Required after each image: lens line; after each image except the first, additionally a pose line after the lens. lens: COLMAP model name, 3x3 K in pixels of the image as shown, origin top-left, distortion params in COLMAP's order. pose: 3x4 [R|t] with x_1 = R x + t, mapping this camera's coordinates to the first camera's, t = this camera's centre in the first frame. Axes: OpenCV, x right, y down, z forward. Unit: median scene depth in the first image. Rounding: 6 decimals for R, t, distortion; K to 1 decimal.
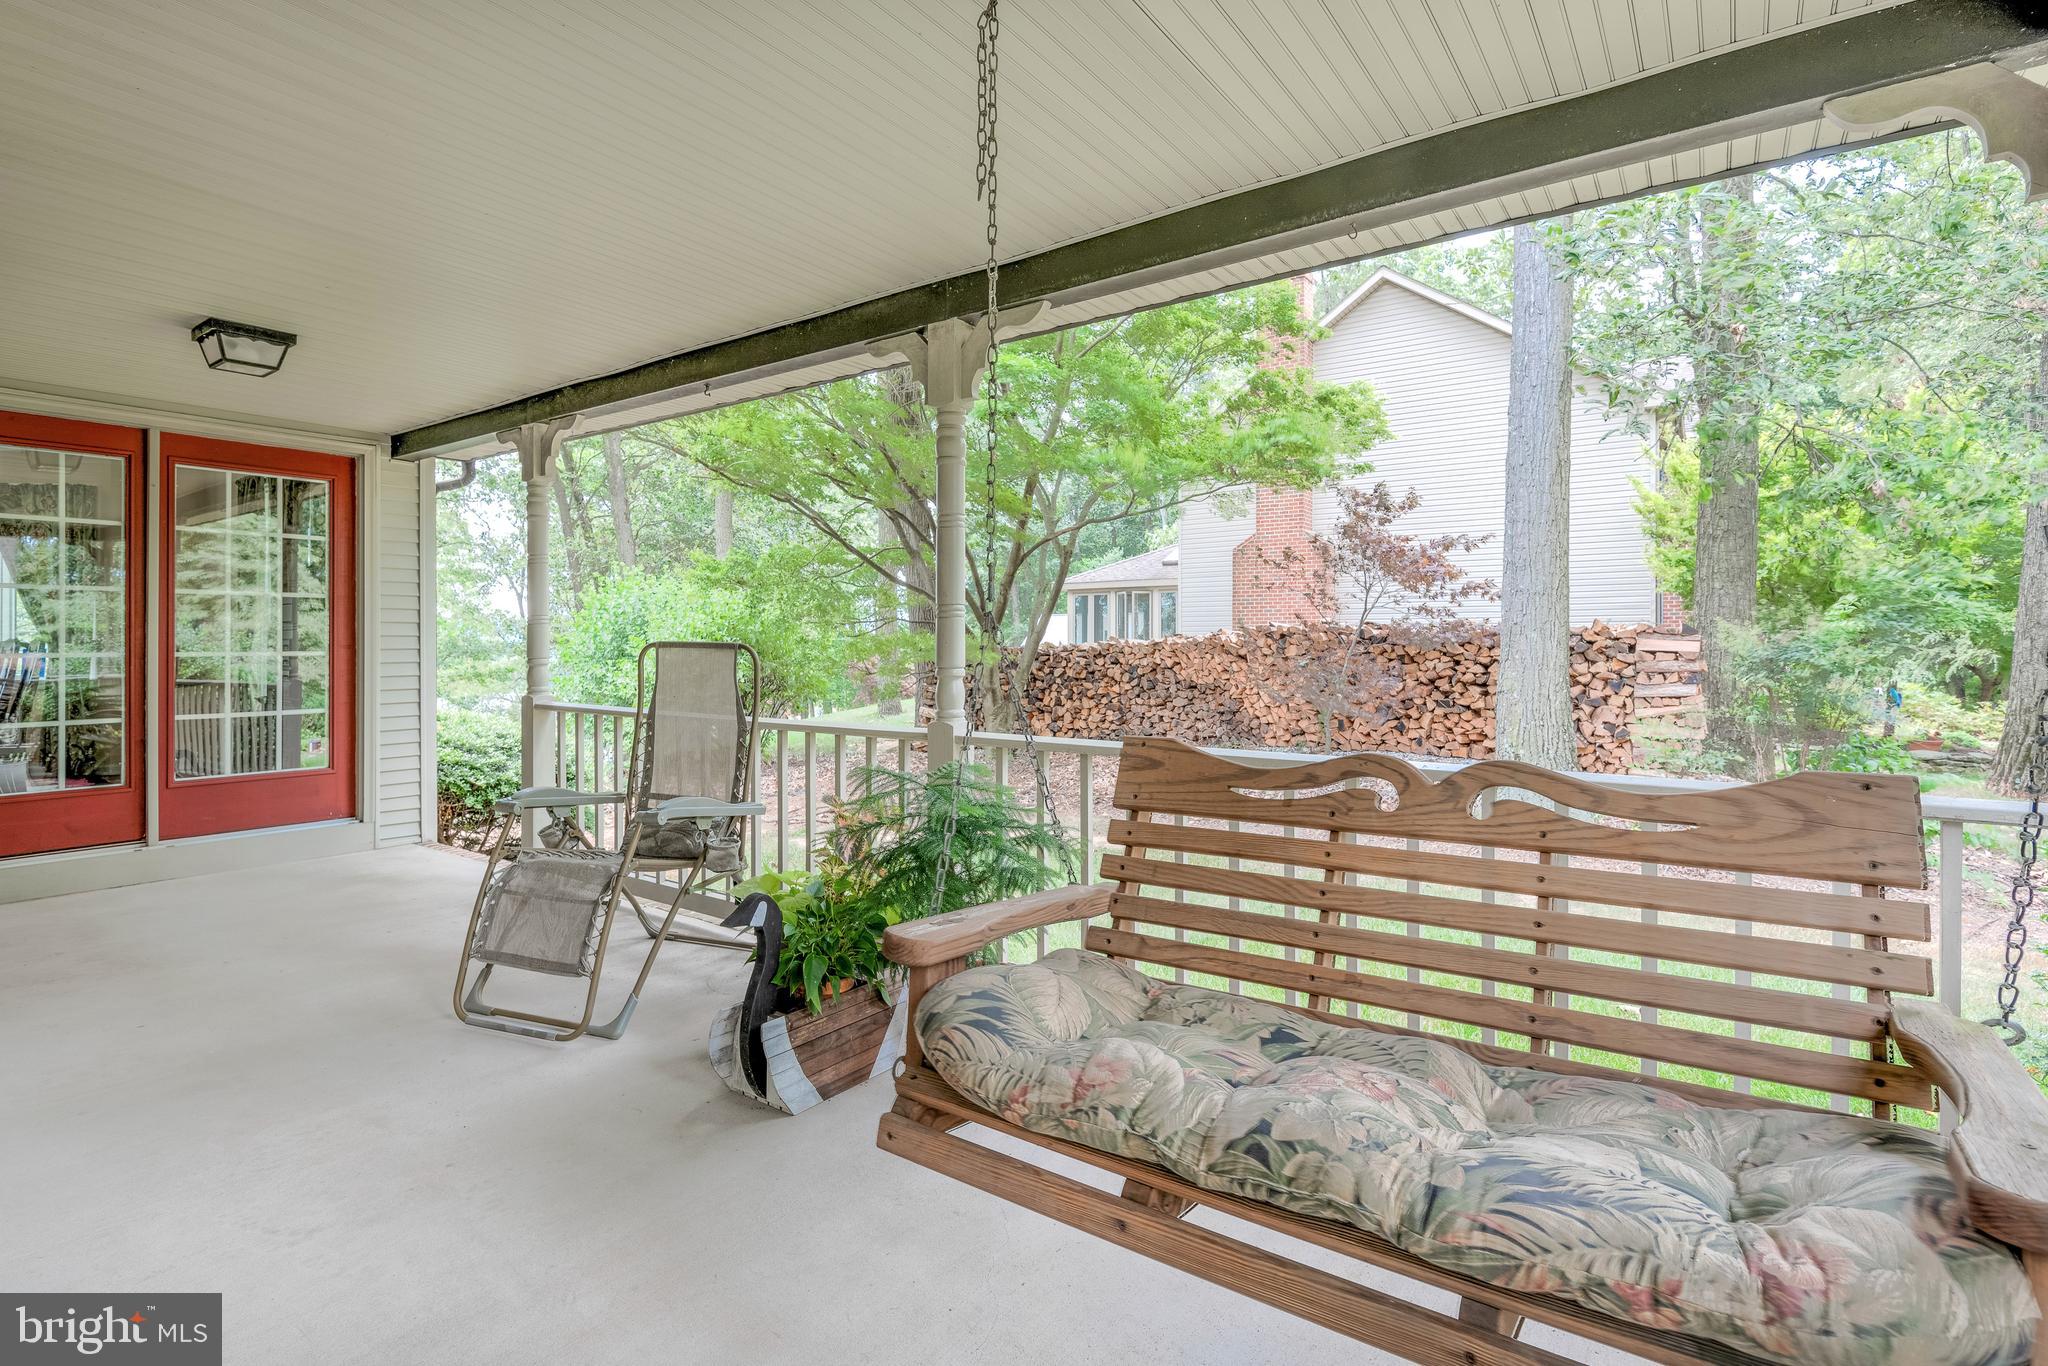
lens RADIAL K [[982.3, 0, 1027.3], [0, 982.3, 666.0], [0, 0, 1]] dist [0.001381, -0.000541]
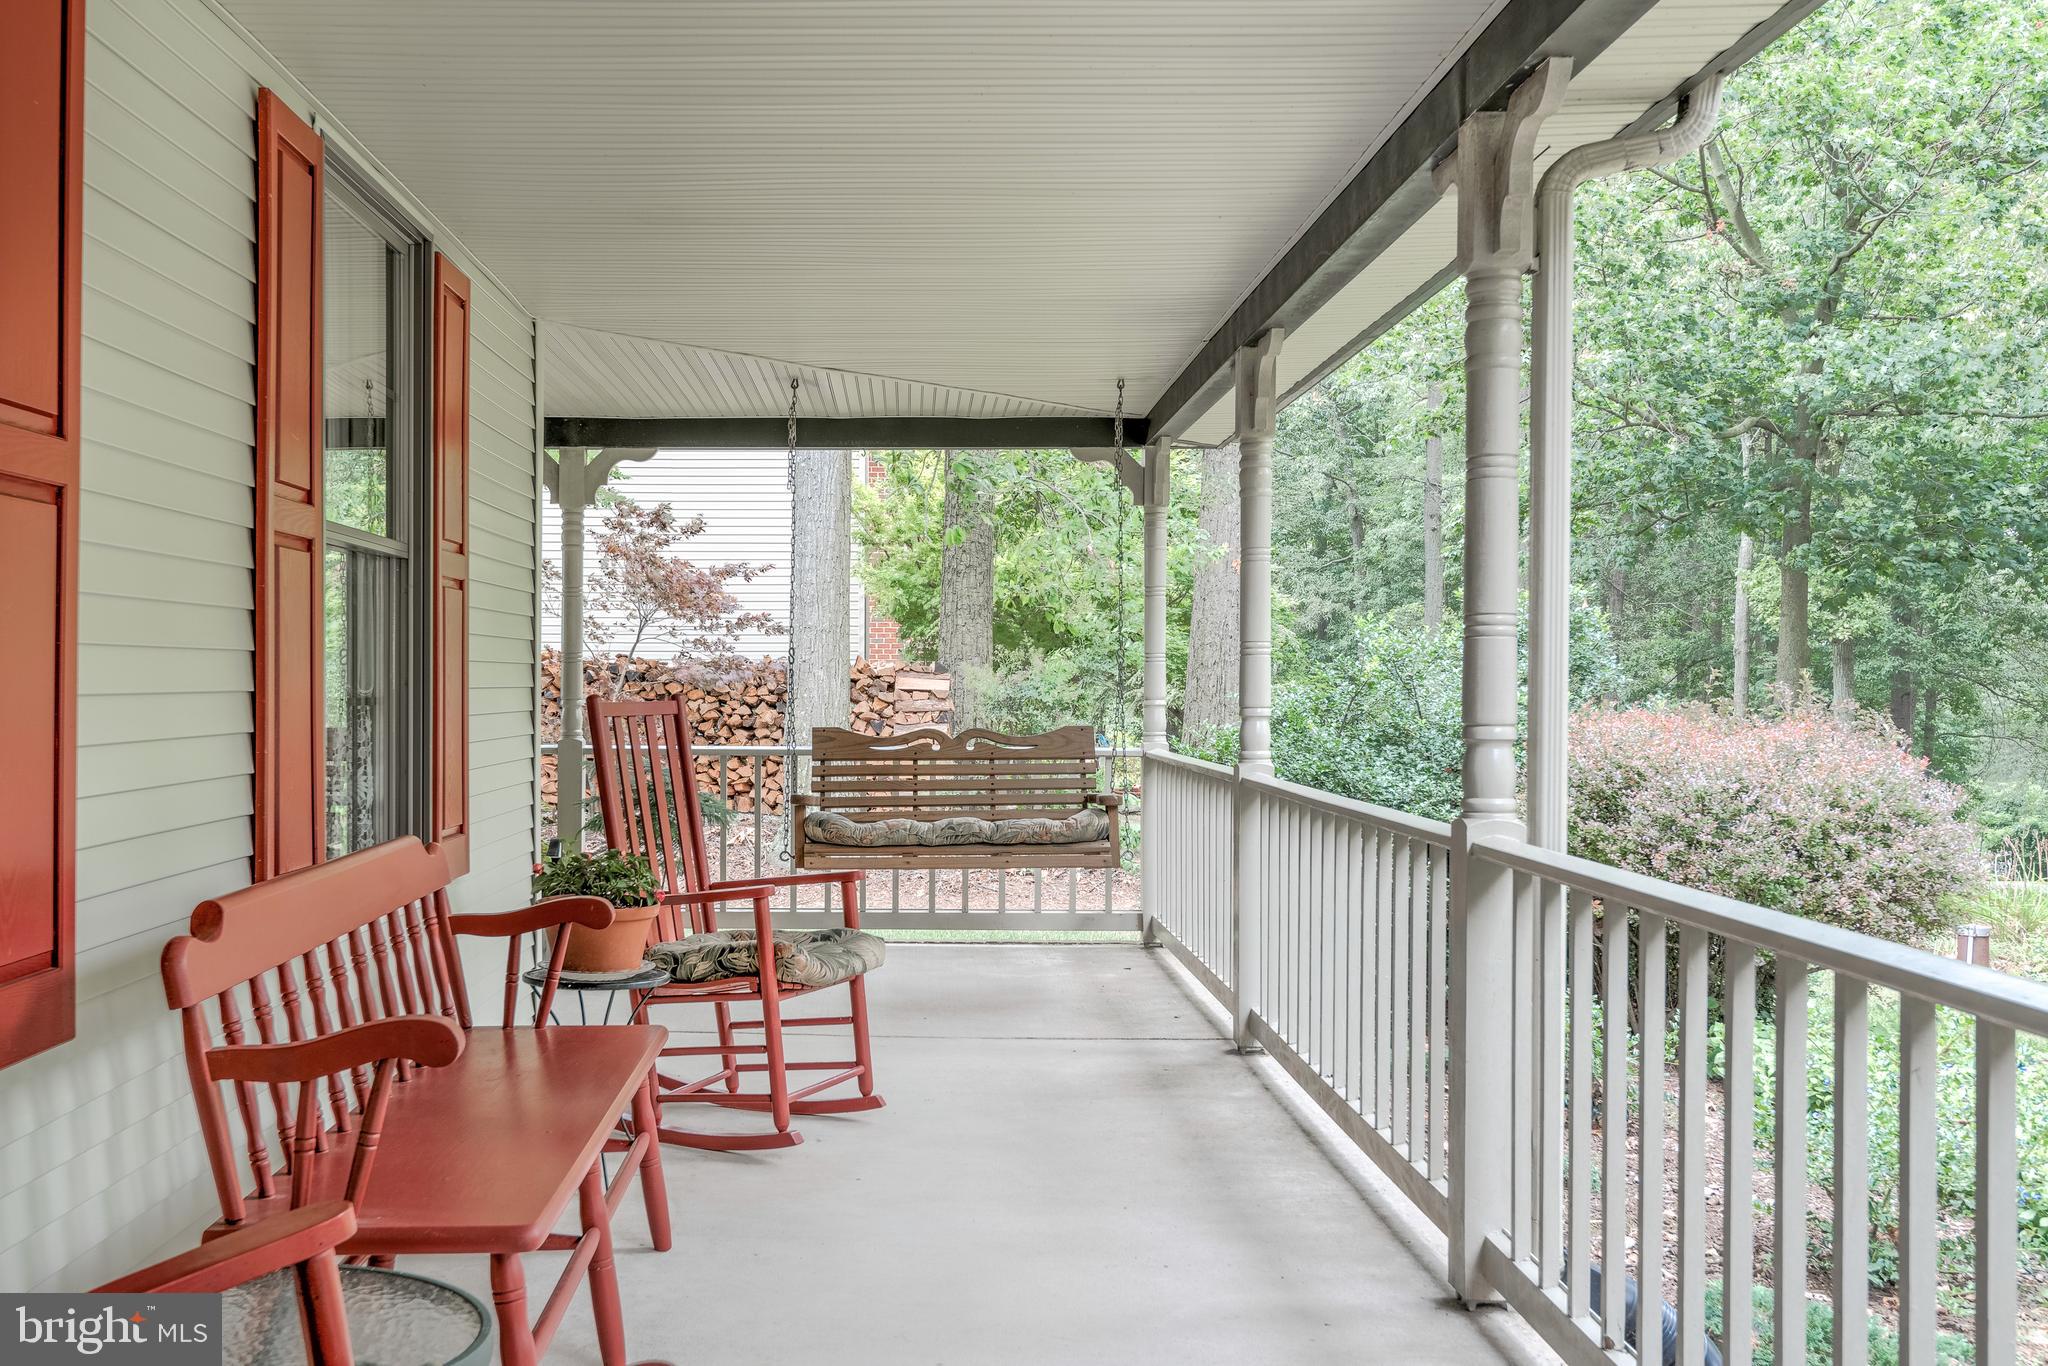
lens RADIAL K [[2065.6, 0, 1023.0], [0, 2065.6, 688.2], [0, 0, 1]] dist [0.000227, 0.000000]
pose [[0.777040, 0.001210, 0.629450, -0.549191], [0.009983, 0.999849, -0.014247, 0.013066], [-0.629372, 0.017354, 0.776910, -0.639336]]
